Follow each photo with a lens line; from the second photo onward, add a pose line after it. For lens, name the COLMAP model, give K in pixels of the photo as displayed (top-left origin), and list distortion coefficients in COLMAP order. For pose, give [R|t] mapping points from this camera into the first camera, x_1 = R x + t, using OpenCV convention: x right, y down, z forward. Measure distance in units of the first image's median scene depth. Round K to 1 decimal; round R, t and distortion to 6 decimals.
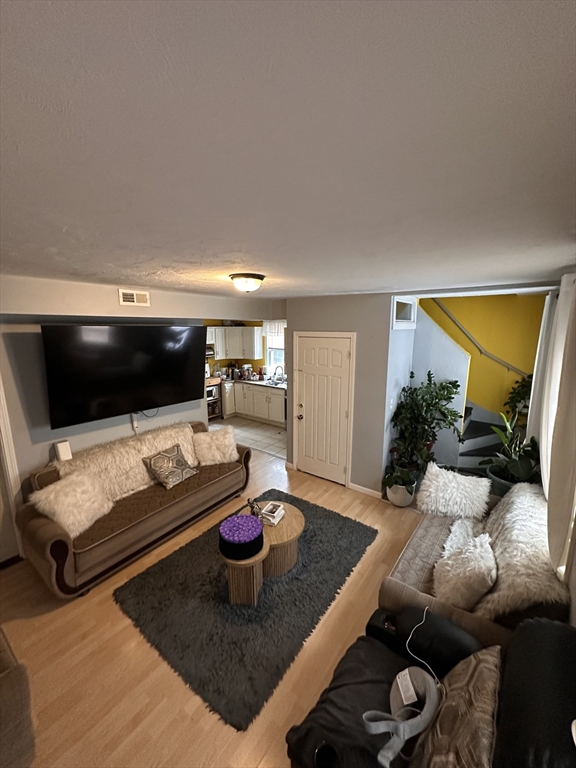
lens RADIAL K [[306.9, 0, 285.5], [0, 306.9, 382.7], [0, 0, 1]] dist [-0.006006, 0.000114]
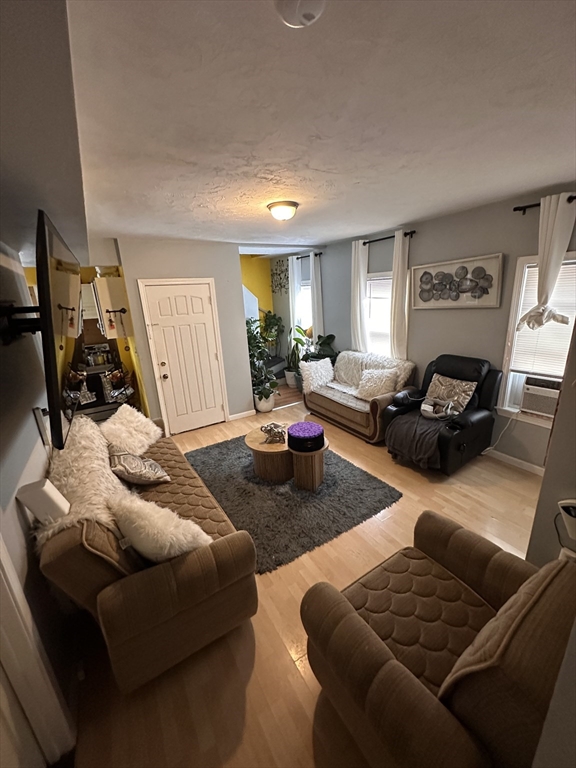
lens RADIAL K [[306.9, 0, 285.4], [0, 306.9, 384.8], [0, 0, 1]] dist [-0.006006, 0.000114]
pose [[0.370946, -0.272399, 0.887805, -0.741883], [0.226823, 0.953633, 0.197825, 0.041765], [-0.900528, 0.127992, 0.415533, 0.352056]]
